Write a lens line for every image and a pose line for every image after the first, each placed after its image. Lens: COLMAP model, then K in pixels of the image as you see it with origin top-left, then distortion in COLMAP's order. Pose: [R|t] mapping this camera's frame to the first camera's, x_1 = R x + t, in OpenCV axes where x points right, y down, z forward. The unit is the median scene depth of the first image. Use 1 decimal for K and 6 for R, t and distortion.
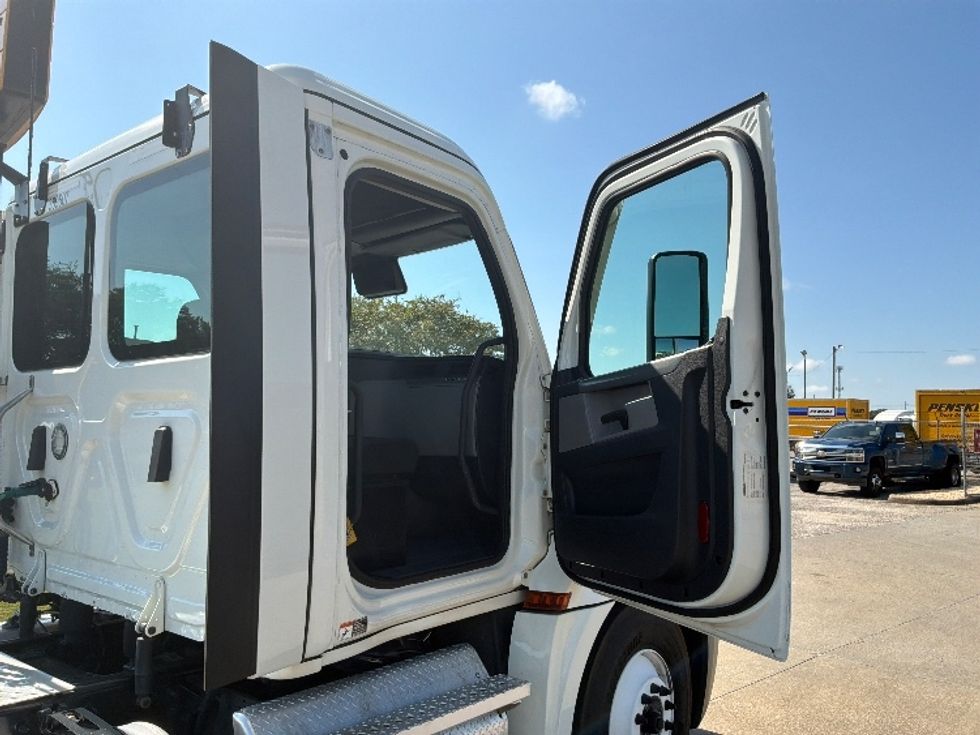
lens RADIAL K [[821.8, 0, 491.7], [0, 821.8, 367.1], [0, 0, 1]] dist [0.043349, -0.042636]
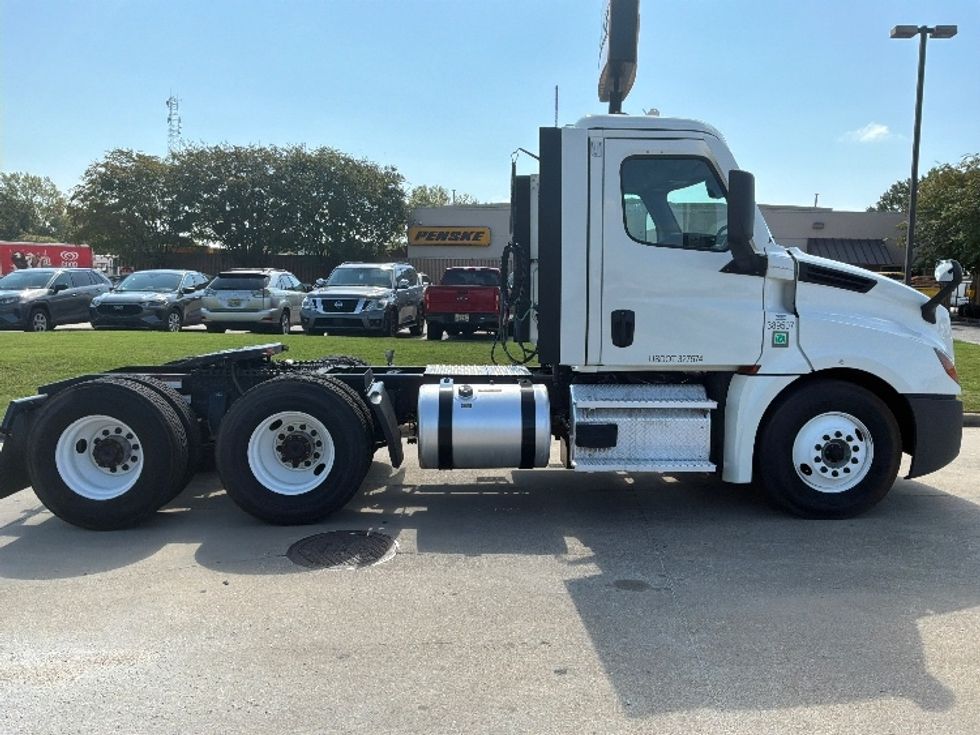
lens RADIAL K [[821.8, 0, 493.0], [0, 821.8, 368.0], [0, 0, 1]] dist [0.043349, -0.042636]
pose [[0.674513, 0.073997, -0.734545, 0.907579], [0.046393, 0.988749, 0.142207, -0.006214], [0.736804, -0.129999, 0.663491, -0.561050]]
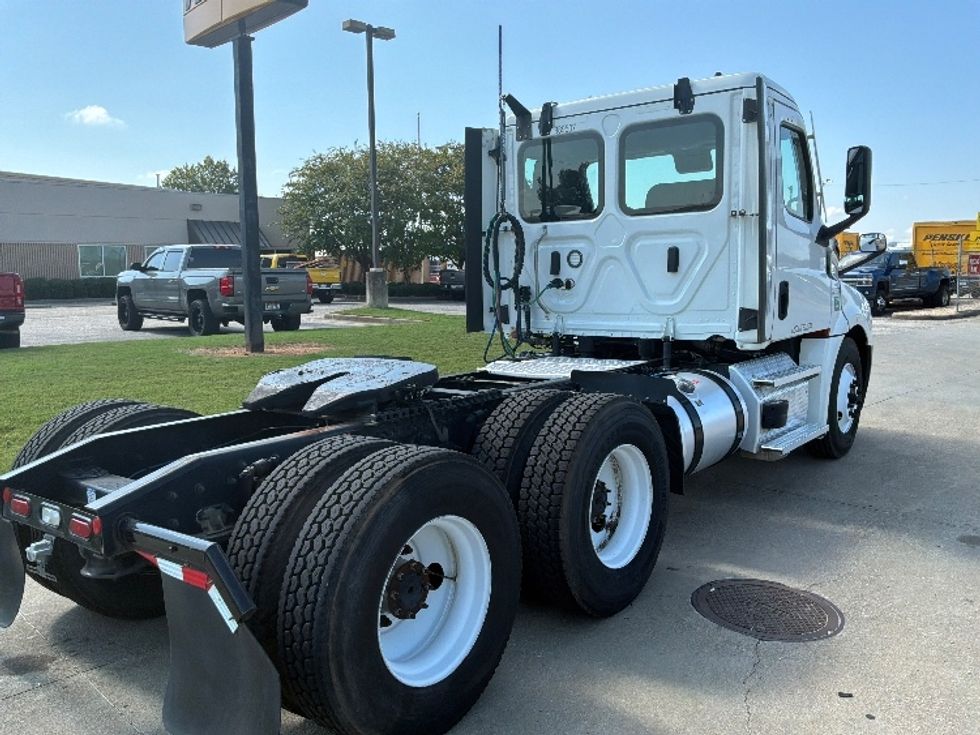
lens RADIAL K [[821.8, 0, 488.5], [0, 821.8, 372.4], [0, 0, 1]] dist [0.043349, -0.042636]
pose [[0.999302, -0.025851, 0.026977, -0.696892], [0.020095, 0.980547, 0.195254, -0.026441], [-0.031499, -0.194576, 0.980382, -0.840921]]
